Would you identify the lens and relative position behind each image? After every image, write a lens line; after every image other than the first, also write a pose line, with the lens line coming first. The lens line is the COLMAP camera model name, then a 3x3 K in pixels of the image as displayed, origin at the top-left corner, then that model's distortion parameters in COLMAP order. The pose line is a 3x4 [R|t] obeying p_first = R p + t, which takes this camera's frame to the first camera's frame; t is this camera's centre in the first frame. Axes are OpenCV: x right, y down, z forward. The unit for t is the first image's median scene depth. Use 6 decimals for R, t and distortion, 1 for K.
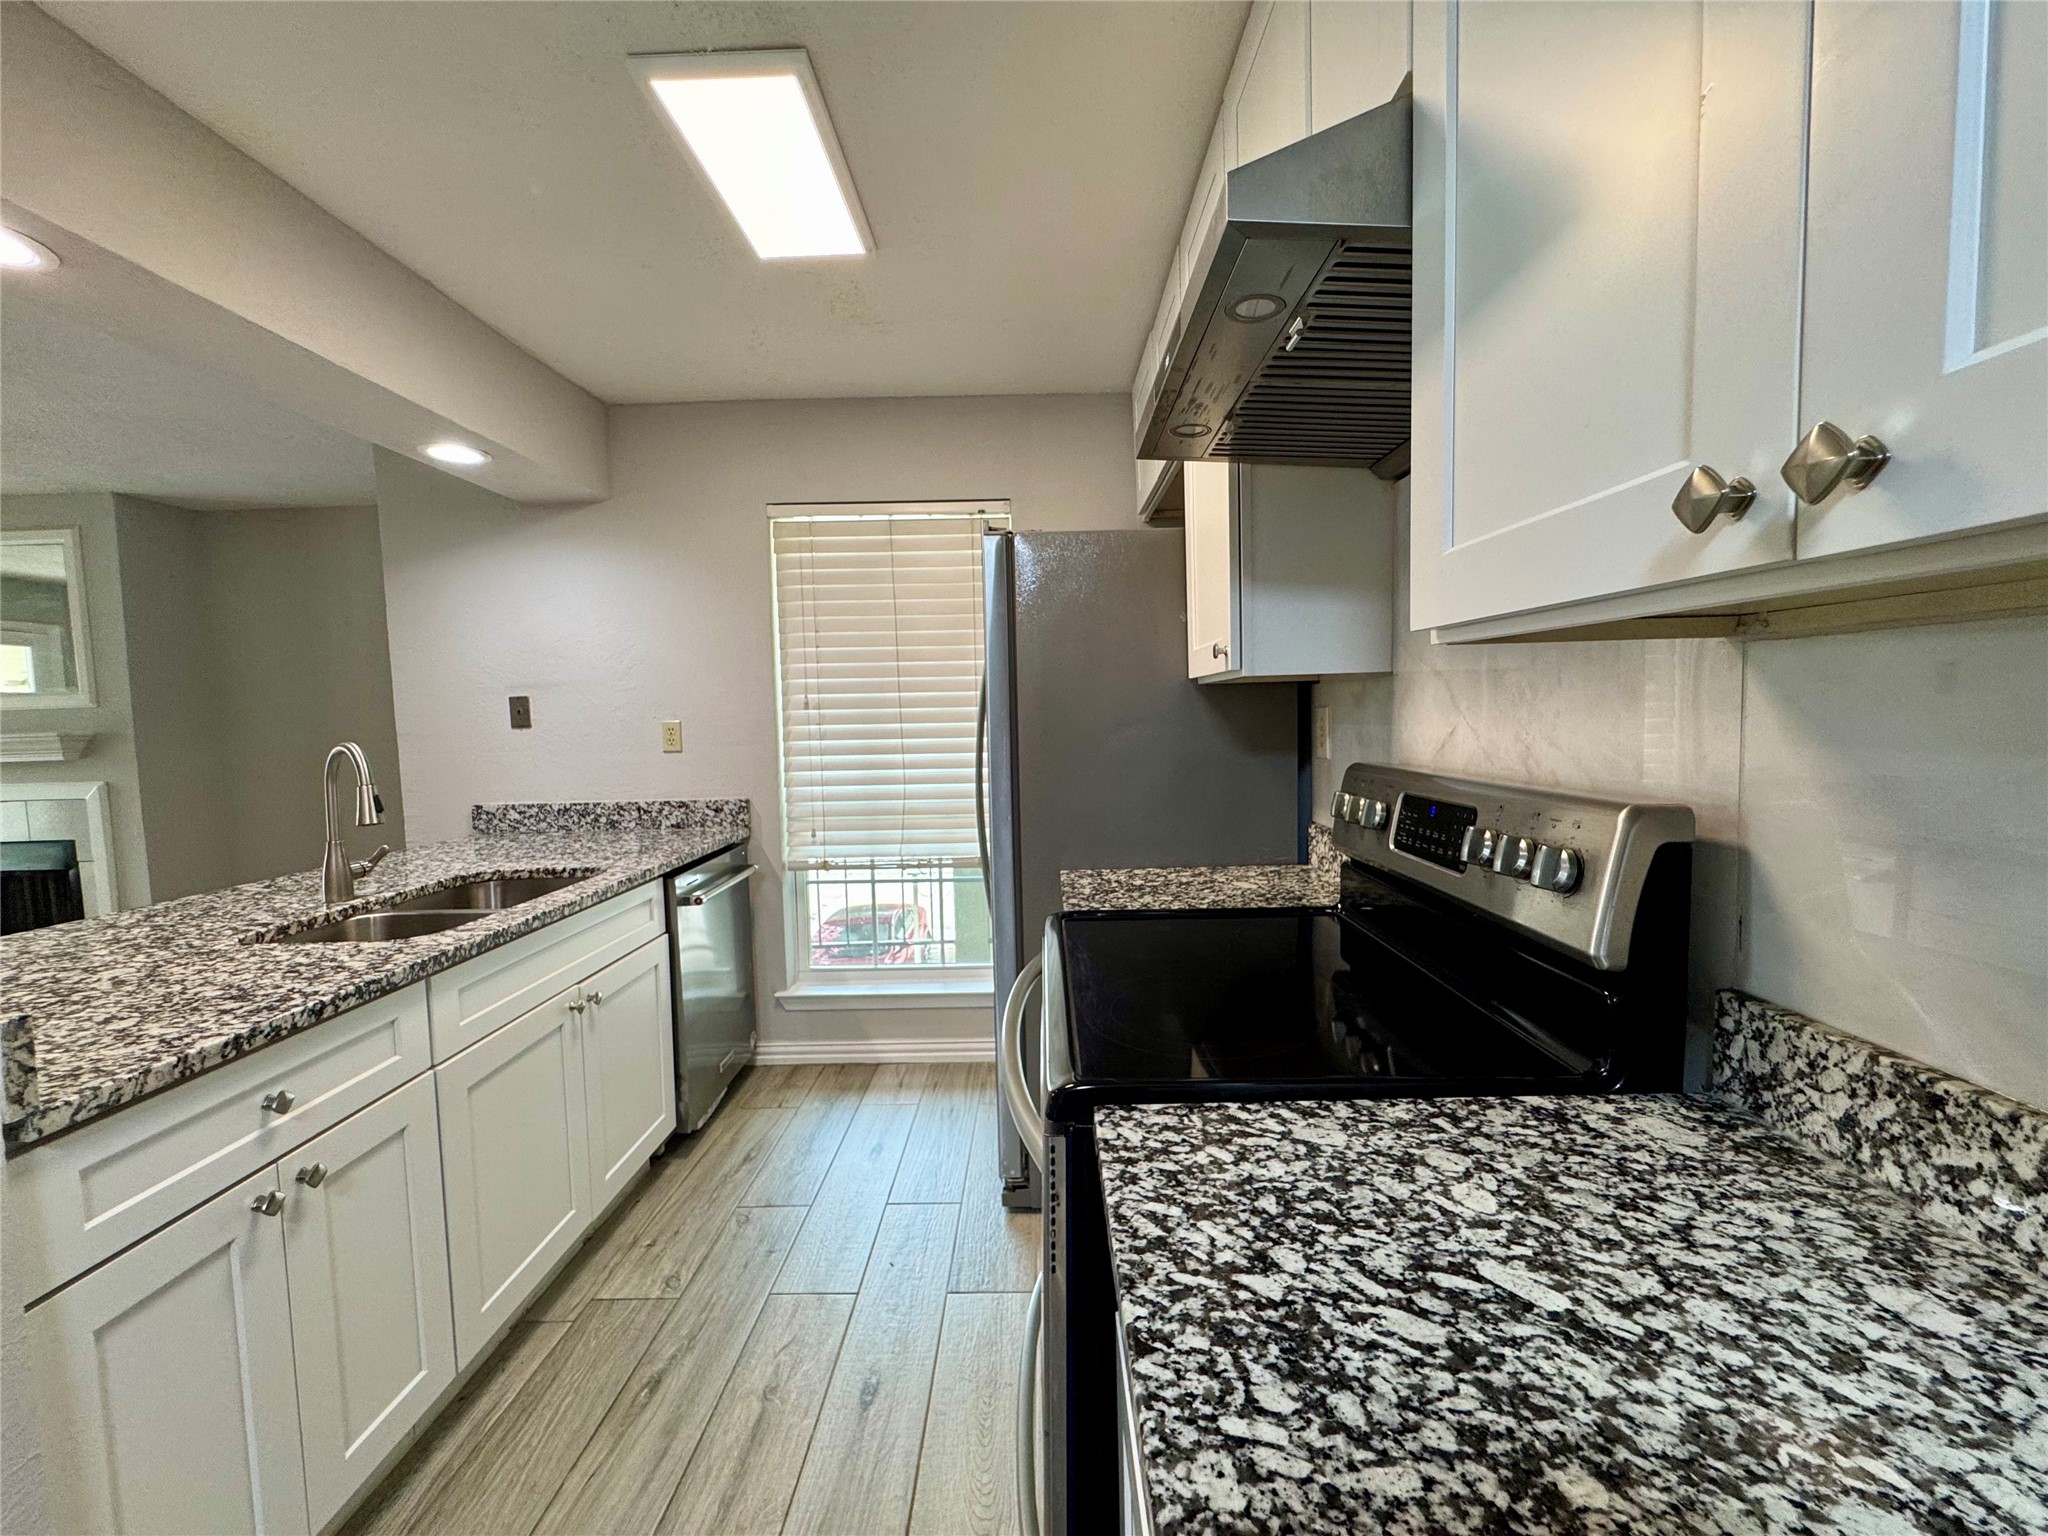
lens RADIAL K [[823.0, 0, 1029.2], [0, 823.0, 763.5], [0, 0, 1]] dist [-0.003168, -0.000212]
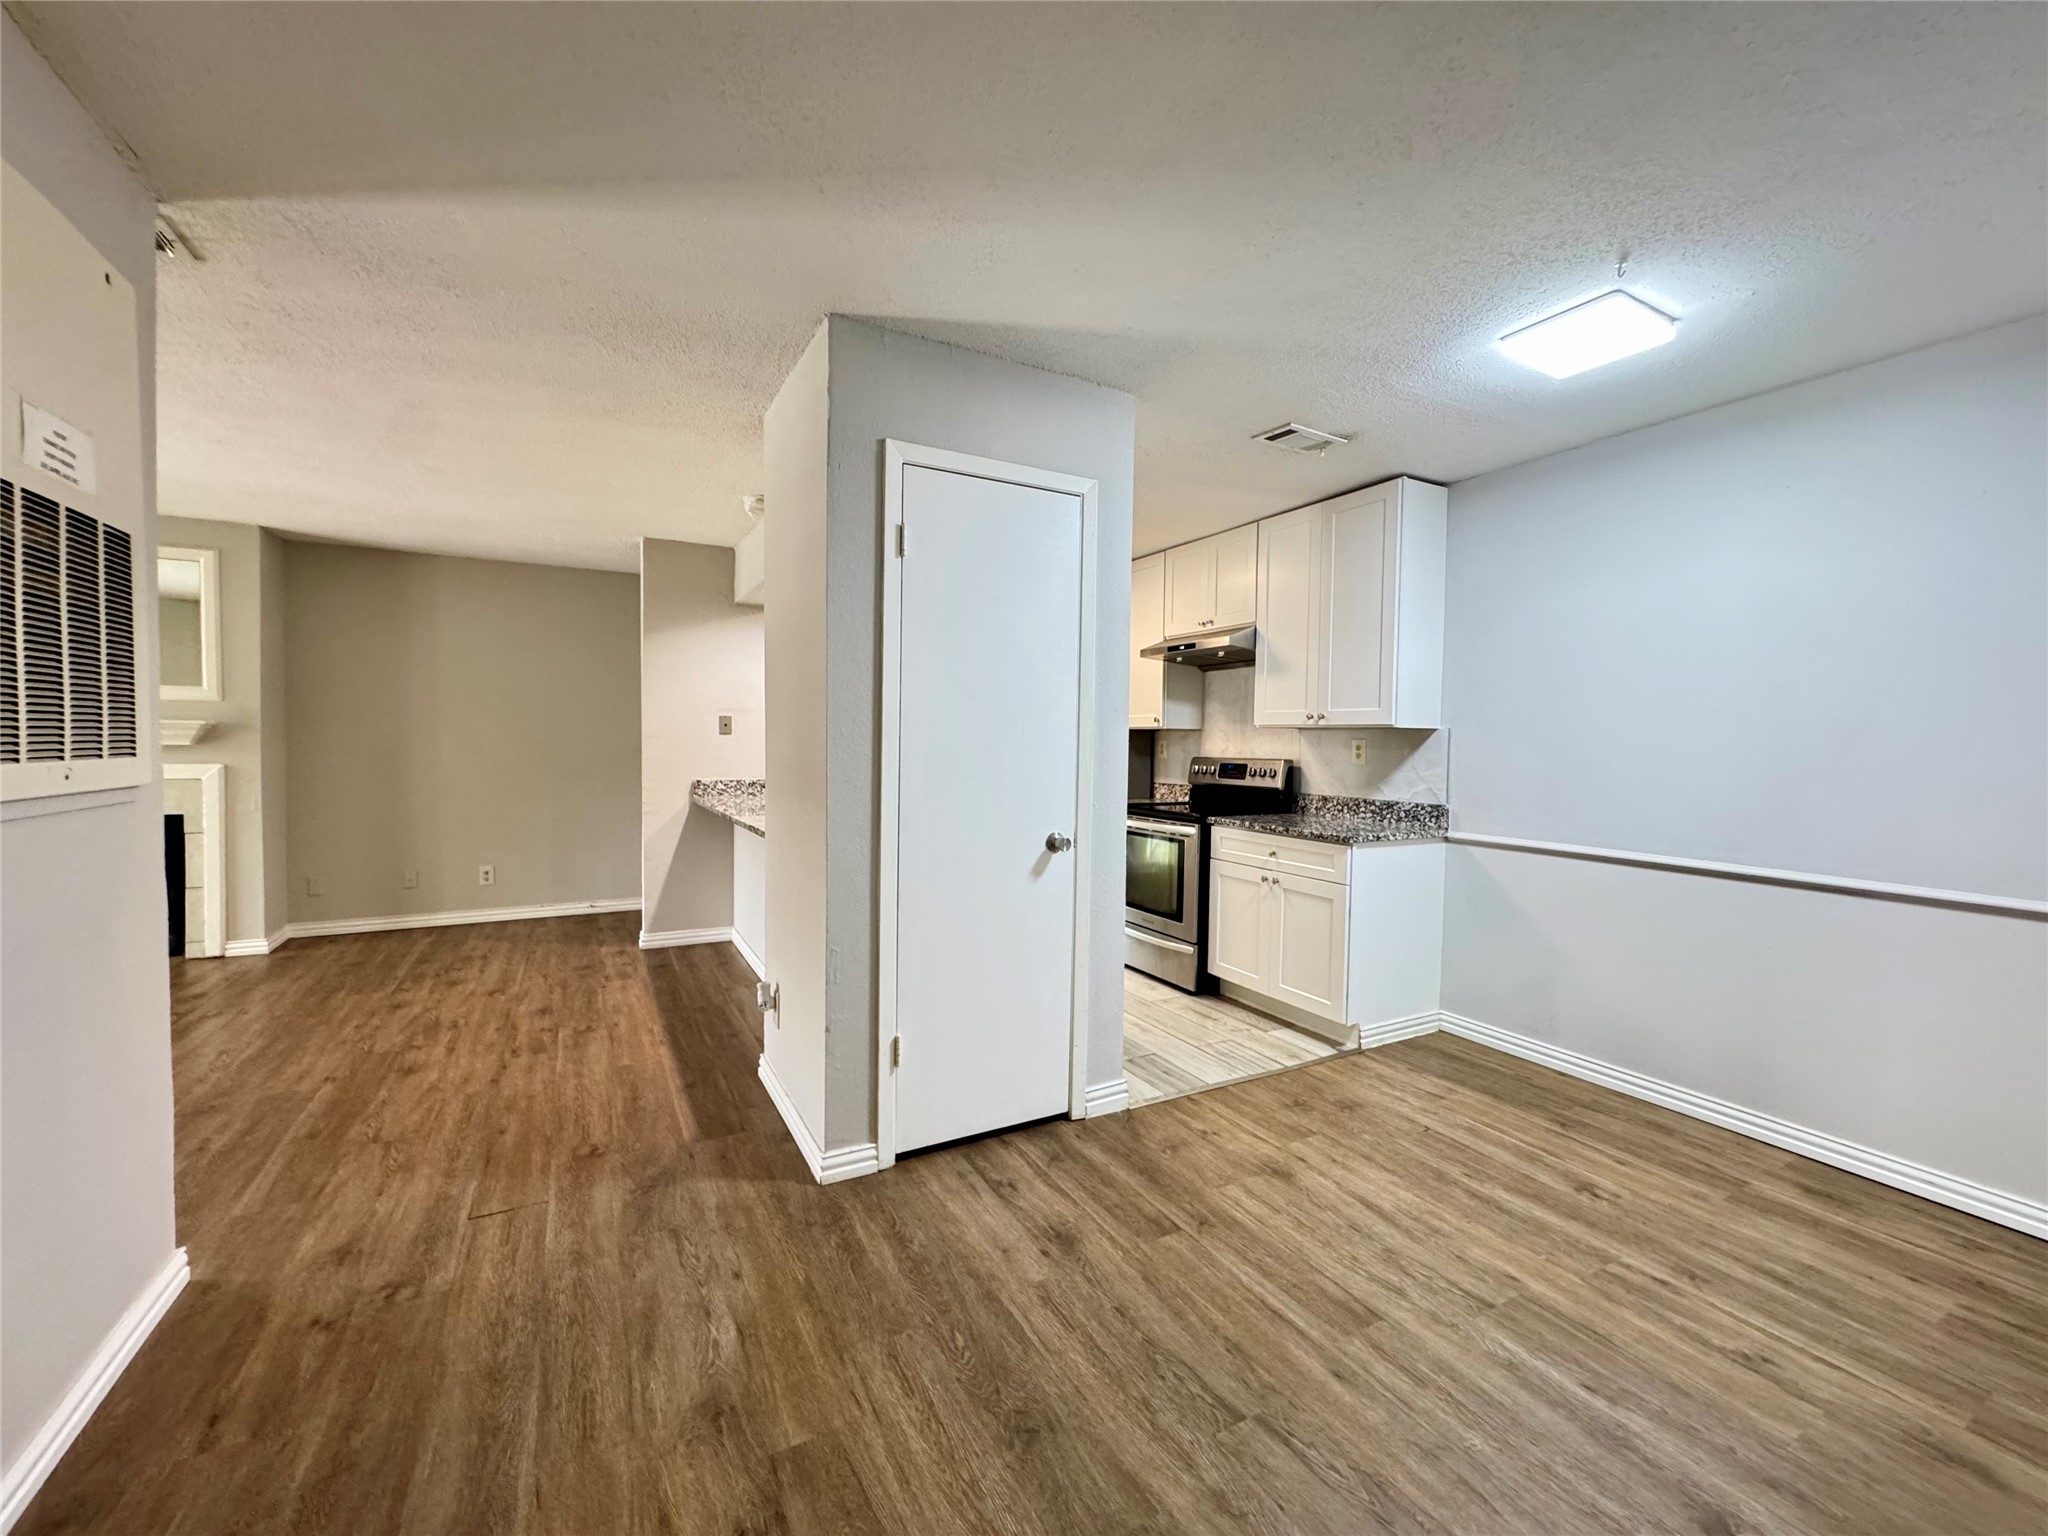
lens RADIAL K [[823.0, 0, 1028.9], [0, 823.0, 760.7], [0, 0, 1]] dist [-0.003168, -0.000212]
pose [[0.870970, 0.026331, 0.490631, -1.124455], [-0.004263, 0.998930, -0.046043, 0.106050], [-0.491318, 0.038011, 0.870150, -0.954968]]
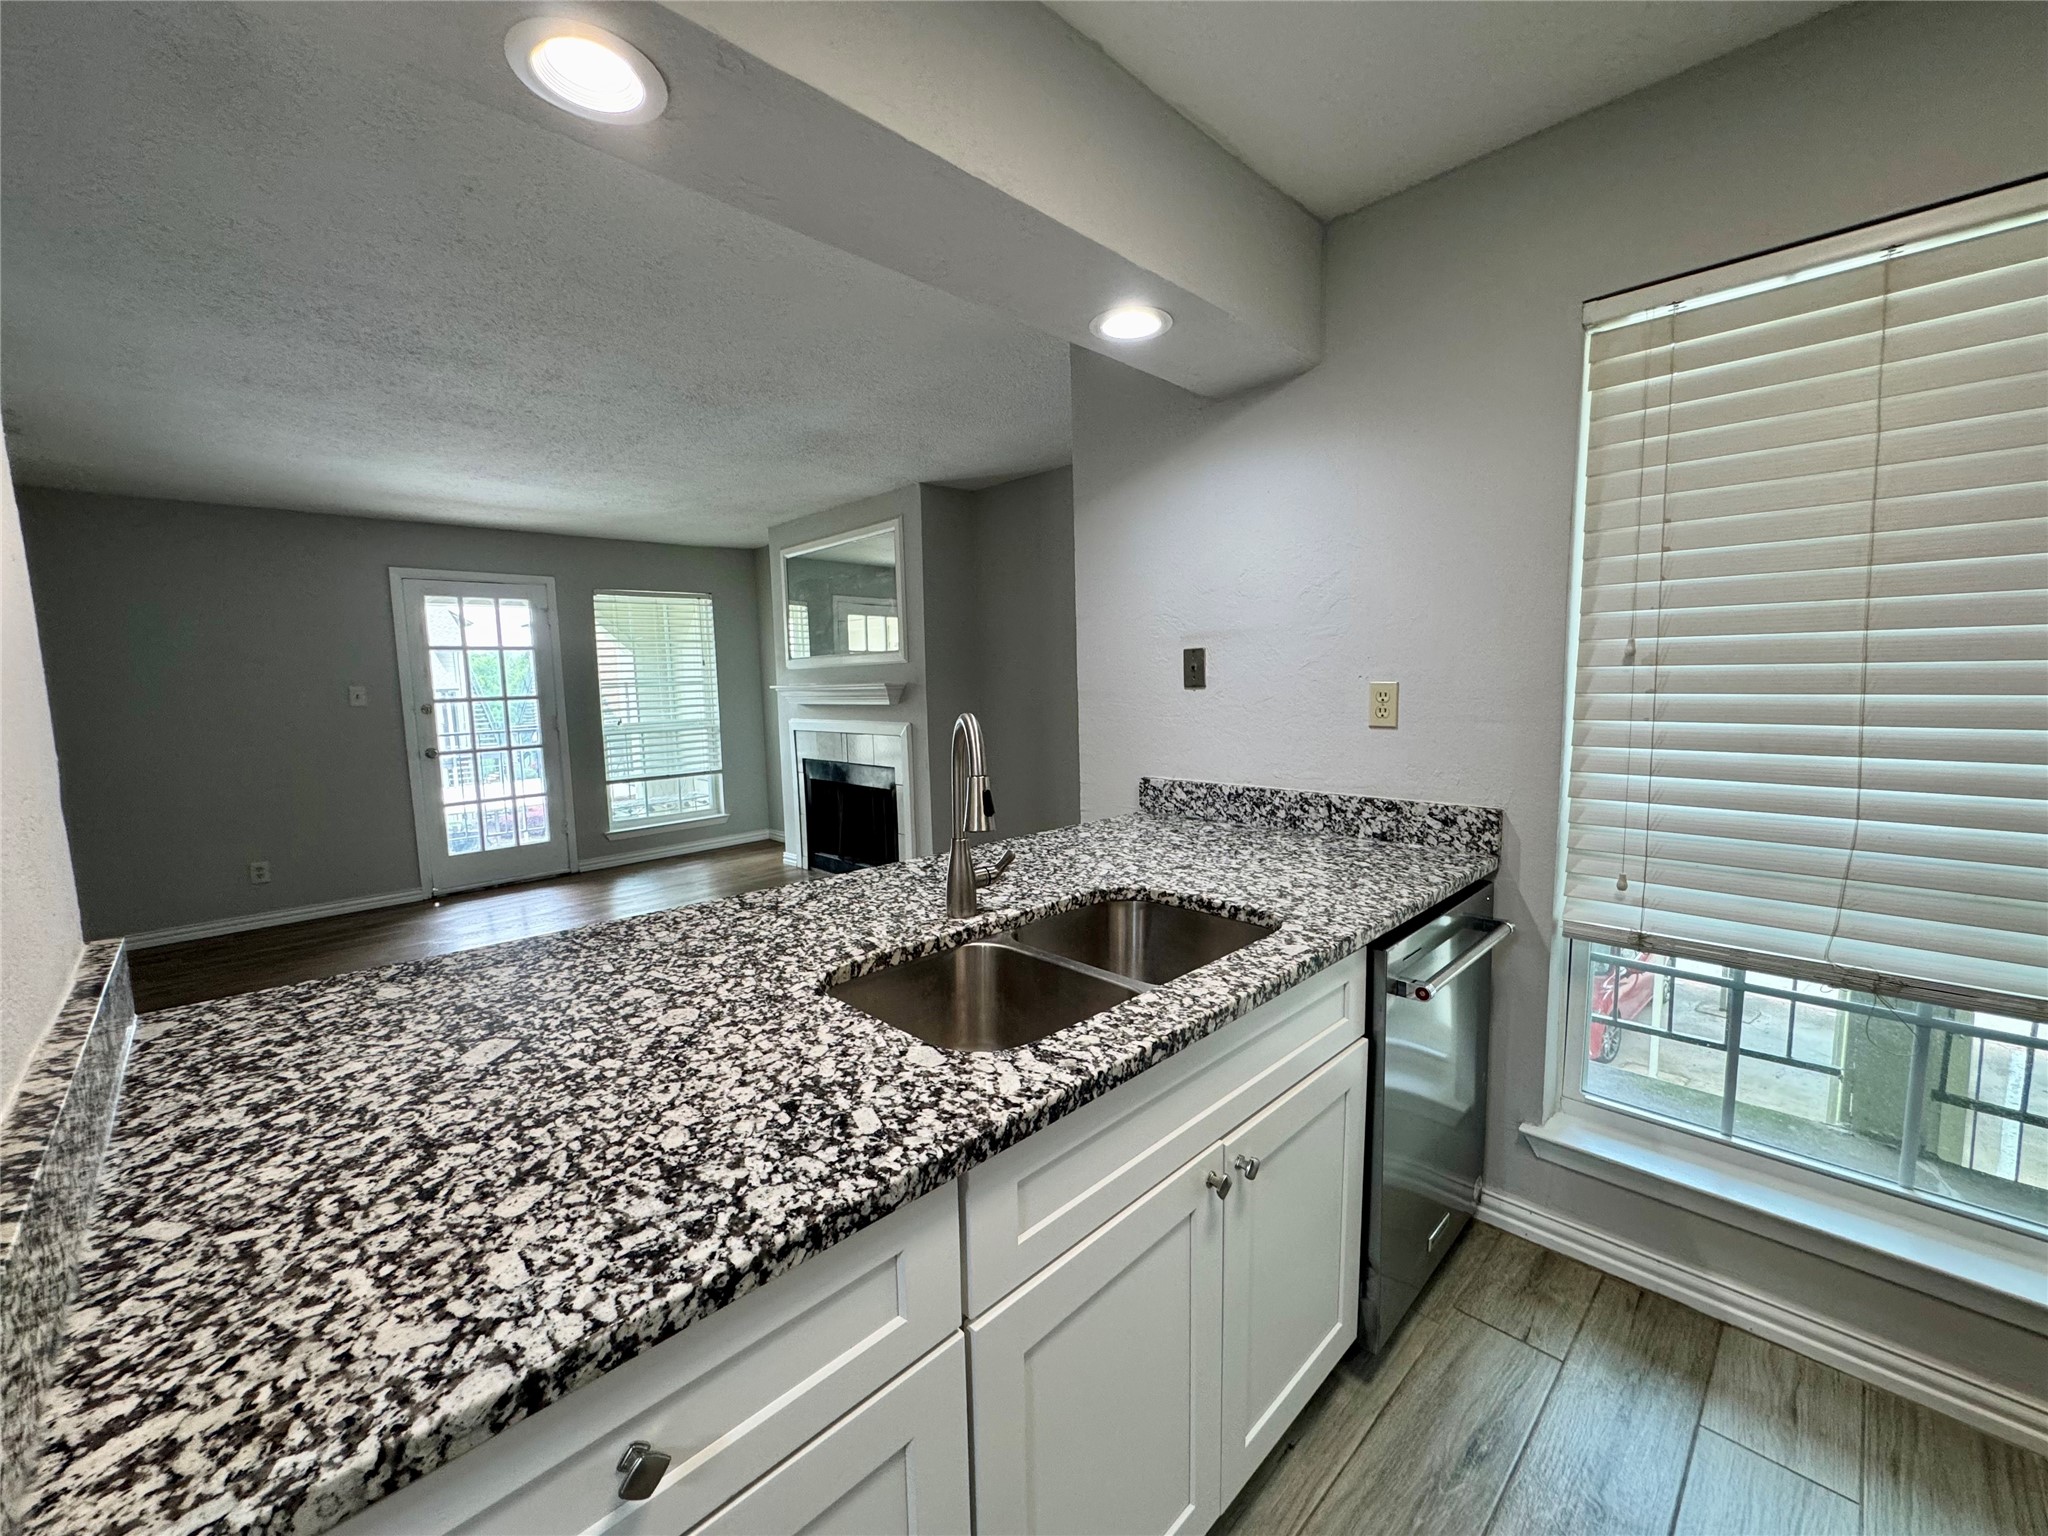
lens RADIAL K [[823.0, 0, 1024.9], [0, 823.0, 765.0], [0, 0, 1]] dist [-0.003168, -0.000212]
pose [[0.707722, 0.084937, -0.701367, -0.204195], [-0.042058, 0.996051, 0.078186, -0.029942], [0.705238, -0.025836, 0.708500, 0.385854]]
